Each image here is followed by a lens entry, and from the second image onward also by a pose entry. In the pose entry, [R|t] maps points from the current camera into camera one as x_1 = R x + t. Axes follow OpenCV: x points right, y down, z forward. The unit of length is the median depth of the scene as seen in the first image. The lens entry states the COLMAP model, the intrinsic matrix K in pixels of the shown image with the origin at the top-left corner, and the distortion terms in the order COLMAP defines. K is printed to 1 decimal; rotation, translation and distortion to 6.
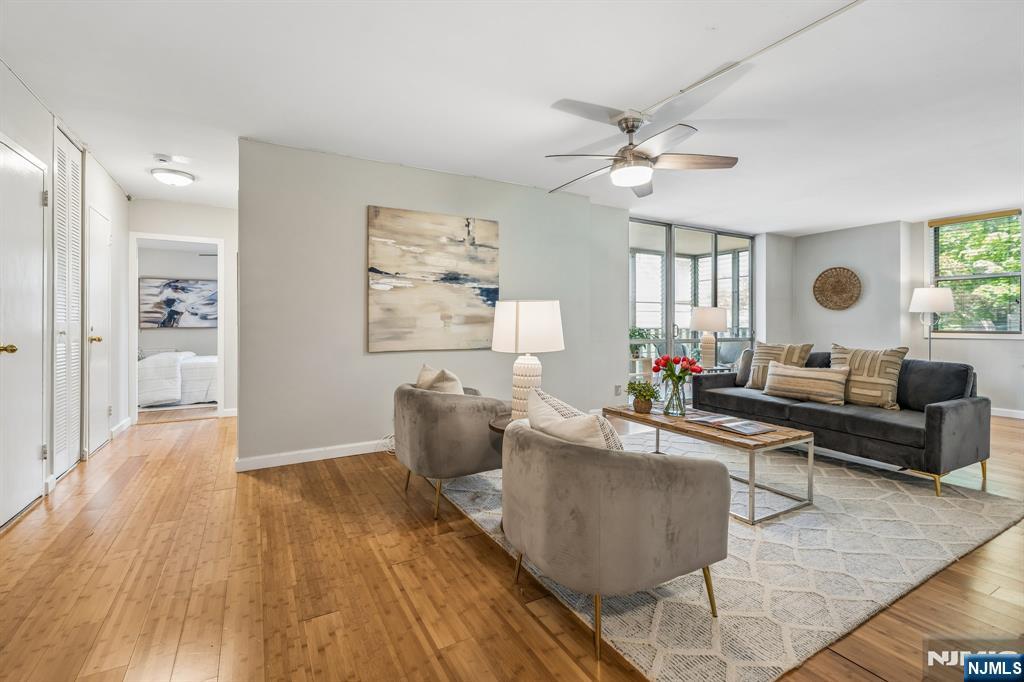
lens RADIAL K [[466.3, 0, 513.1], [0, 466.3, 324.9], [0, 0, 1]] dist [0.010279, -0.000128]
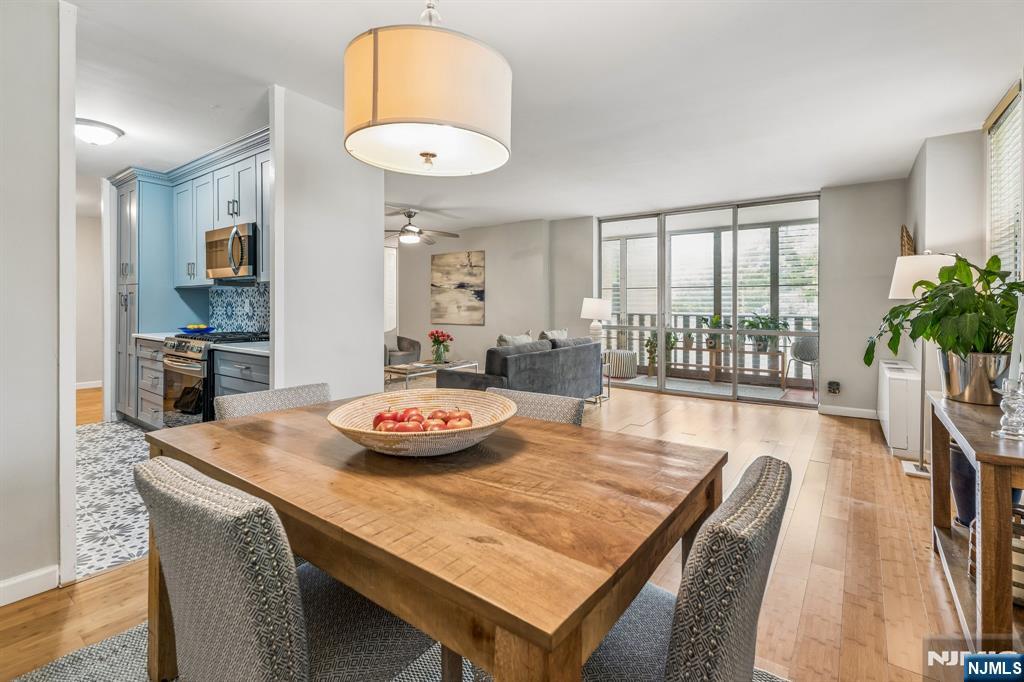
lens RADIAL K [[466.3, 0, 513.6], [0, 466.3, 308.9], [0, 0, 1]] dist [0.010279, -0.000128]
pose [[0.406486, 0.005148, -0.913642, 1.699200], [-0.001034, 0.999986, 0.005174, -0.019544], [0.913656, -0.001158, 0.406486, 0.445274]]
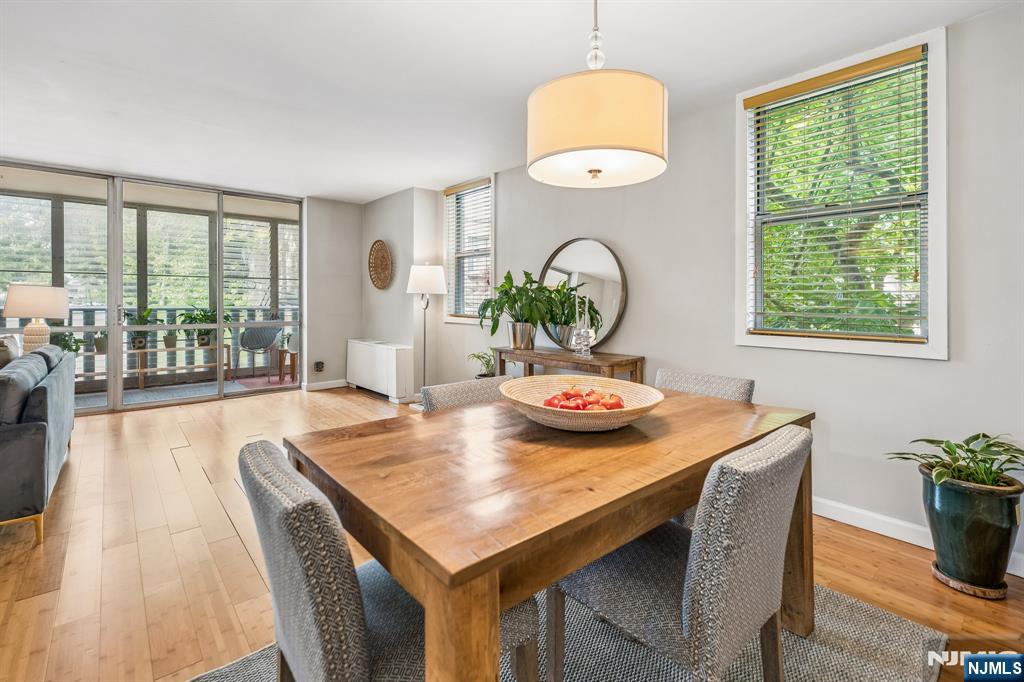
lens RADIAL K [[466.3, 0, 512.0], [0, 466.3, 297.7], [0, 0, 1]] dist [0.010279, -0.000128]
pose [[0.980664, 0.003778, 0.195665, 1.241222], [-0.003099, 0.999988, -0.003776, -0.020299], [-0.195676, 0.003097, 0.980664, 0.172376]]
